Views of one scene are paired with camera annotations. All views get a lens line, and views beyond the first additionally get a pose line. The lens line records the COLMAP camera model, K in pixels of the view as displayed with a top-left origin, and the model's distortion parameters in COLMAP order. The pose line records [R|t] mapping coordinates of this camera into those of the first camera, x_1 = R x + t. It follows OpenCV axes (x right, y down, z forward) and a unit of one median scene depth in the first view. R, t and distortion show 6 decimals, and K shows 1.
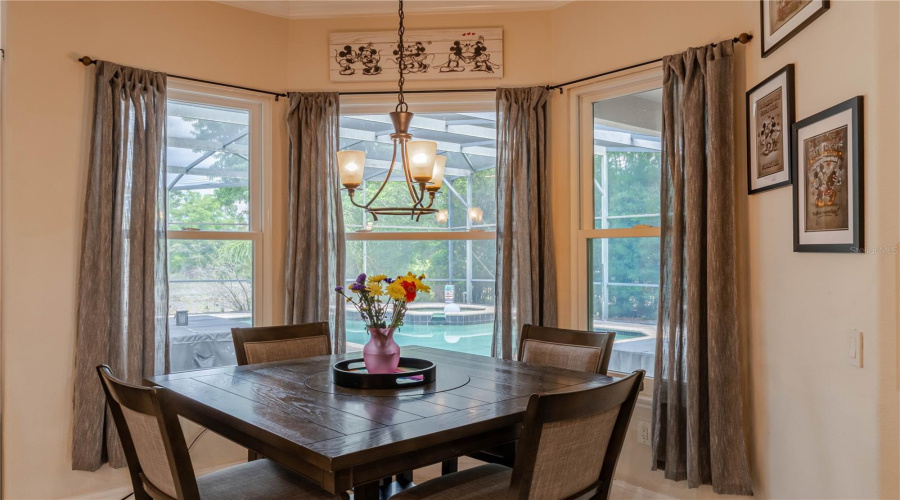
lens RADIAL K [[642.5, 0, 448.6], [0, 642.5, 251.0], [0, 0, 1]] dist [-0.003655, 0.003511]
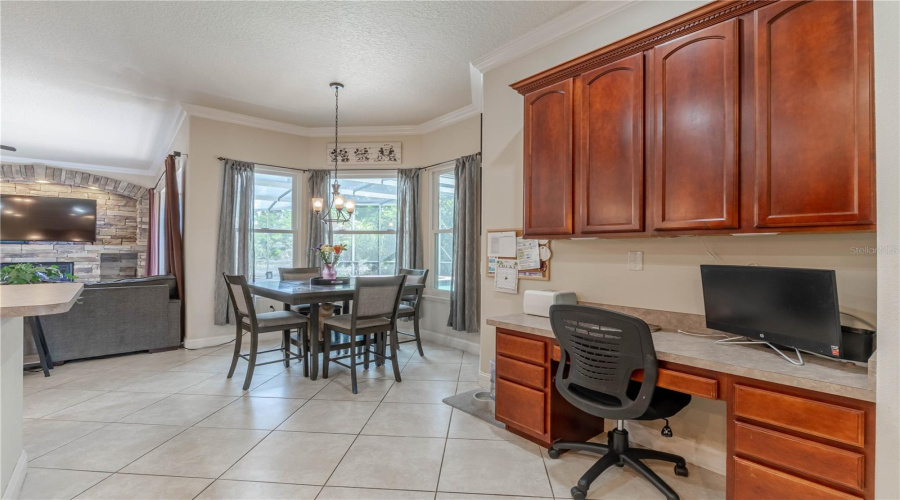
lens RADIAL K [[409.1, 0, 452.1], [0, 409.1, 249.6], [0, 0, 1]] dist [-0.000992, -0.000014]
pose [[0.999966, 0.007115, -0.004204, 0.280515], [-0.007109, 0.999974, 0.001276, 0.035922], [0.004213, -0.001246, 0.999990, -0.477843]]
